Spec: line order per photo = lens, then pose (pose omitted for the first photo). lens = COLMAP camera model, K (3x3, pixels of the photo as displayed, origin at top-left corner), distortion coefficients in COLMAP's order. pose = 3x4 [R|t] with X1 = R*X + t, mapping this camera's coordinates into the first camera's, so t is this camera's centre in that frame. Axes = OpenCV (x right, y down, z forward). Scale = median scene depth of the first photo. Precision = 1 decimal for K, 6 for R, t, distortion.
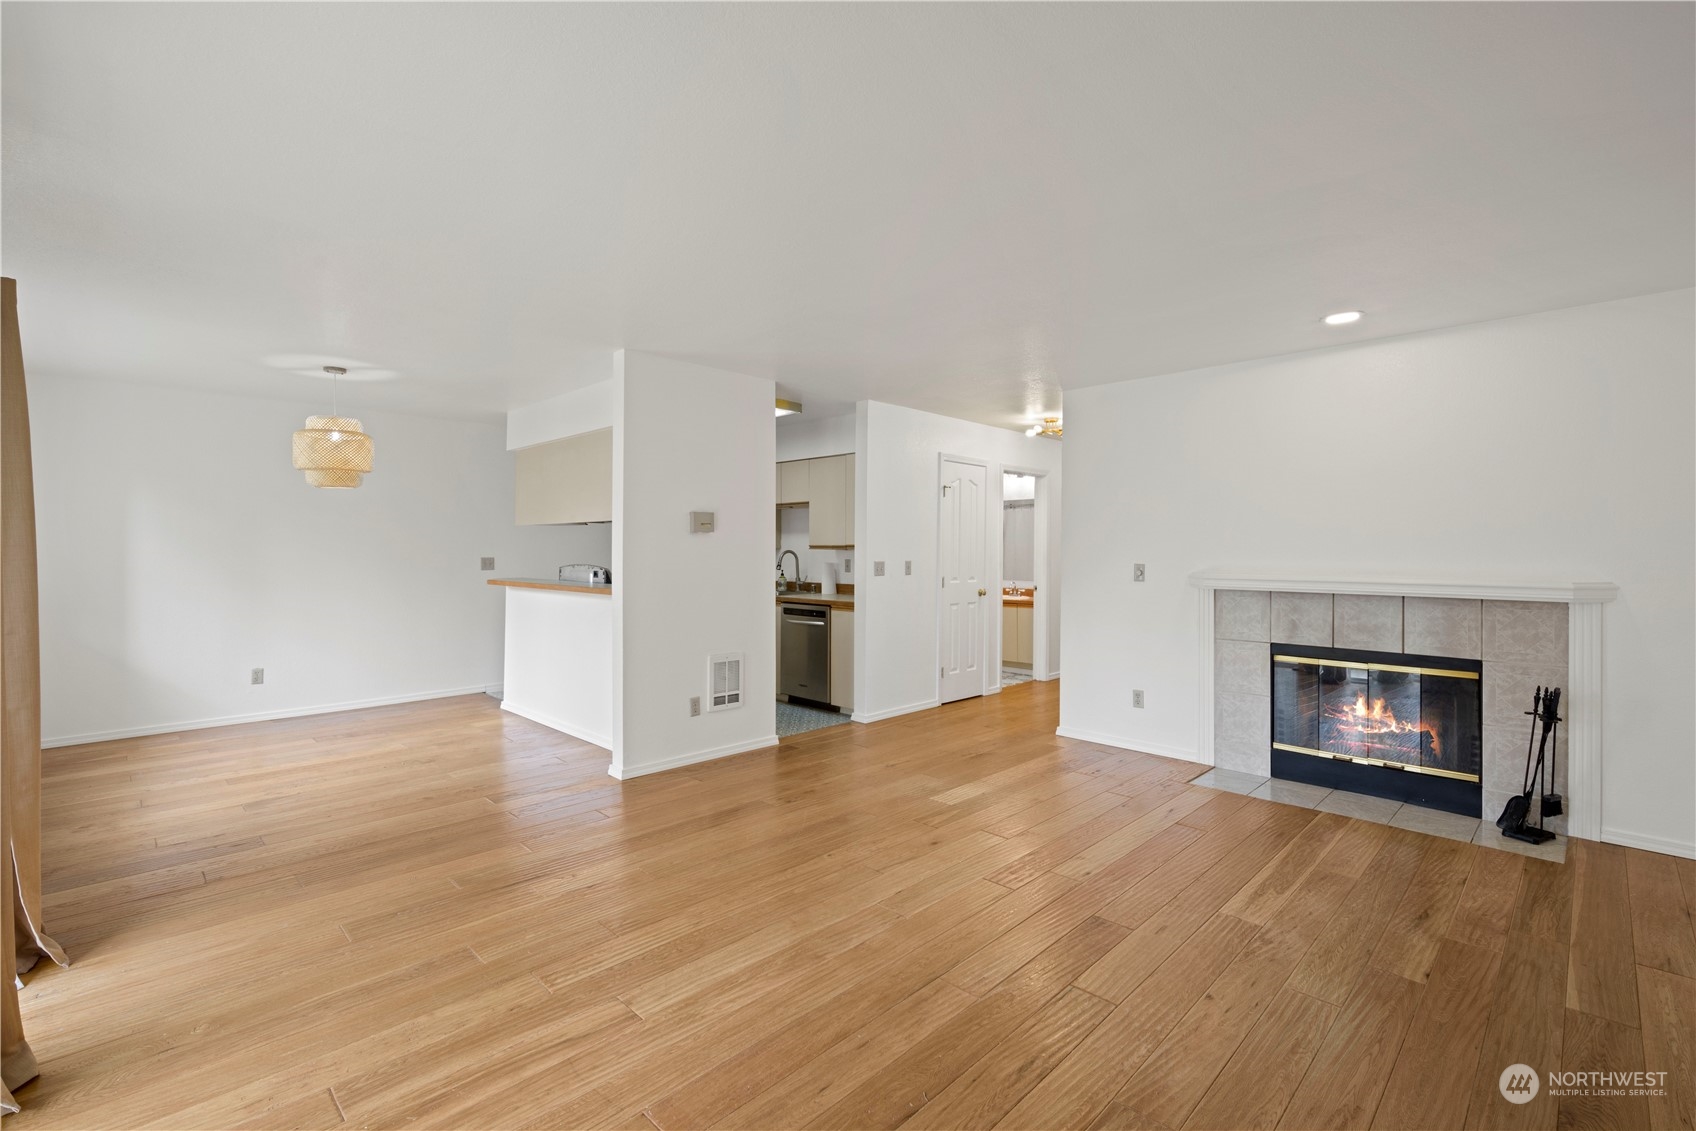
lens RADIAL K [[748.0, 0, 778.3], [0, 748.0, 549.6], [0, 0, 1]] dist [0.008904, -0.000664]
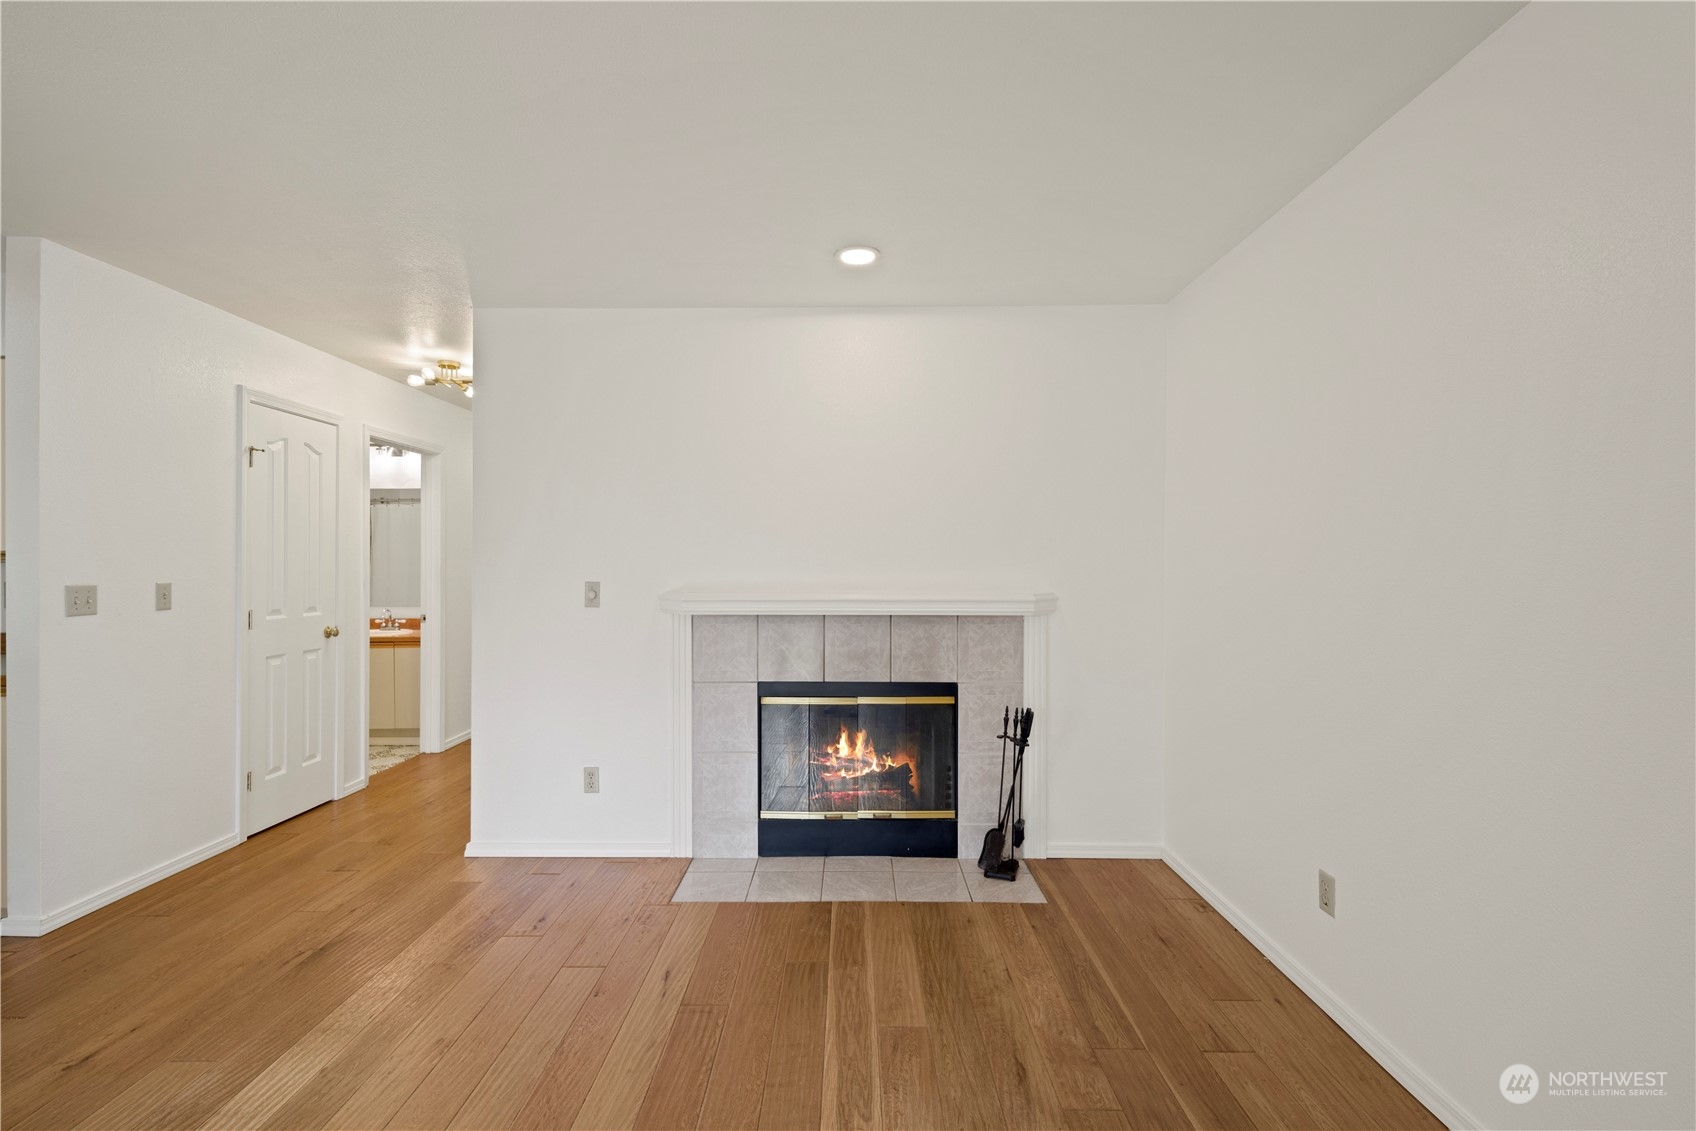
lens RADIAL K [[815.1, 0, 848.7], [0, 815.1, 568.0], [0, 0, 1]] dist [0.012388, -0.001926]
pose [[0.682338, -0.007805, 0.730995, 0.116525], [0.001785, 0.999958, 0.009010, 0.000541], [-0.731035, -0.004843, 0.682323, 0.381810]]
